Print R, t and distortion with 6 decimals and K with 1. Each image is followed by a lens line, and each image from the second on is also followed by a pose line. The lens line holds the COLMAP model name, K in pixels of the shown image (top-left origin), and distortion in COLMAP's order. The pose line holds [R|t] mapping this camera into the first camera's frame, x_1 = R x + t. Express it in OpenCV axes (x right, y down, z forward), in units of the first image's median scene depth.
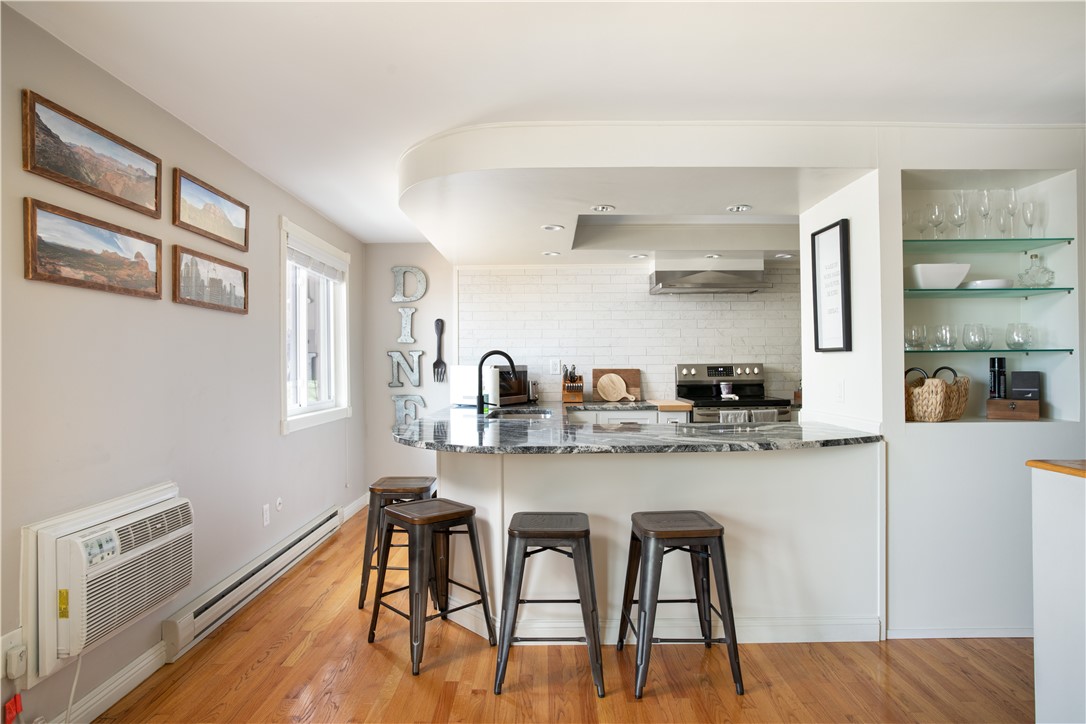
lens RADIAL K [[626.6, 0, 543.0], [0, 626.6, 362.0], [0, 0, 1]] dist [0.002414, 0.003230]
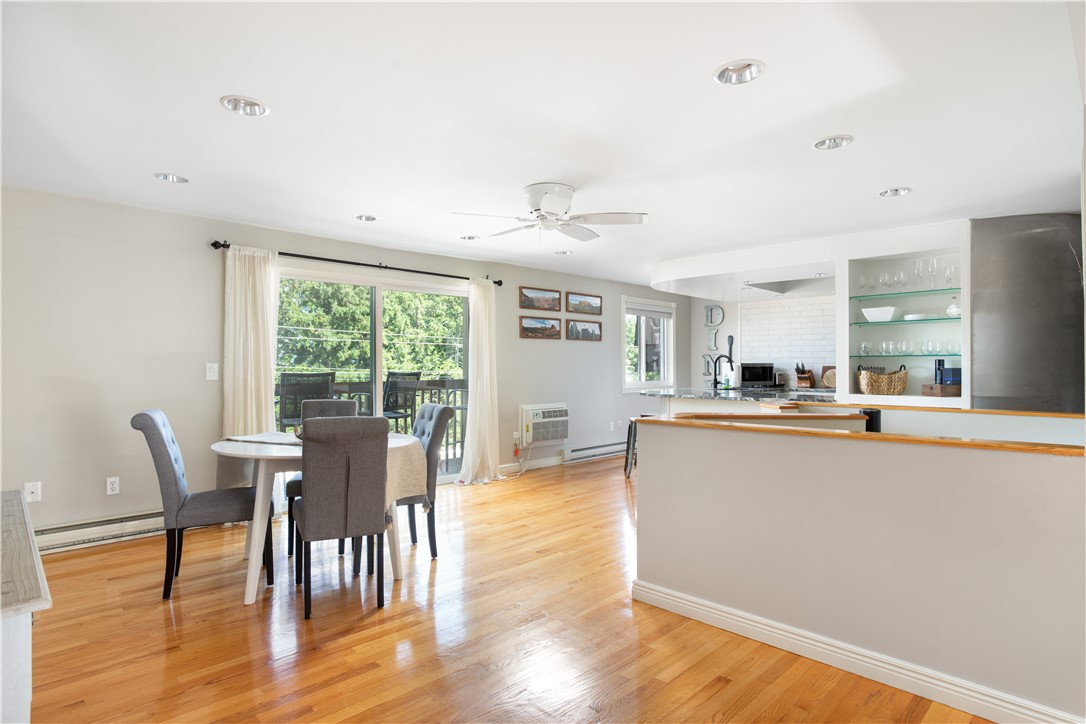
lens RADIAL K [[585.0, 0, 543.0], [0, 585.0, 362.0], [0, 0, 1]] dist [-0.000440, -0.000003]
pose [[0.703477, 0.004769, -0.710702, 1.151646], [-0.003343, 0.999989, 0.003401, -0.001815], [0.710710, -0.000016, 0.703485, -0.884215]]
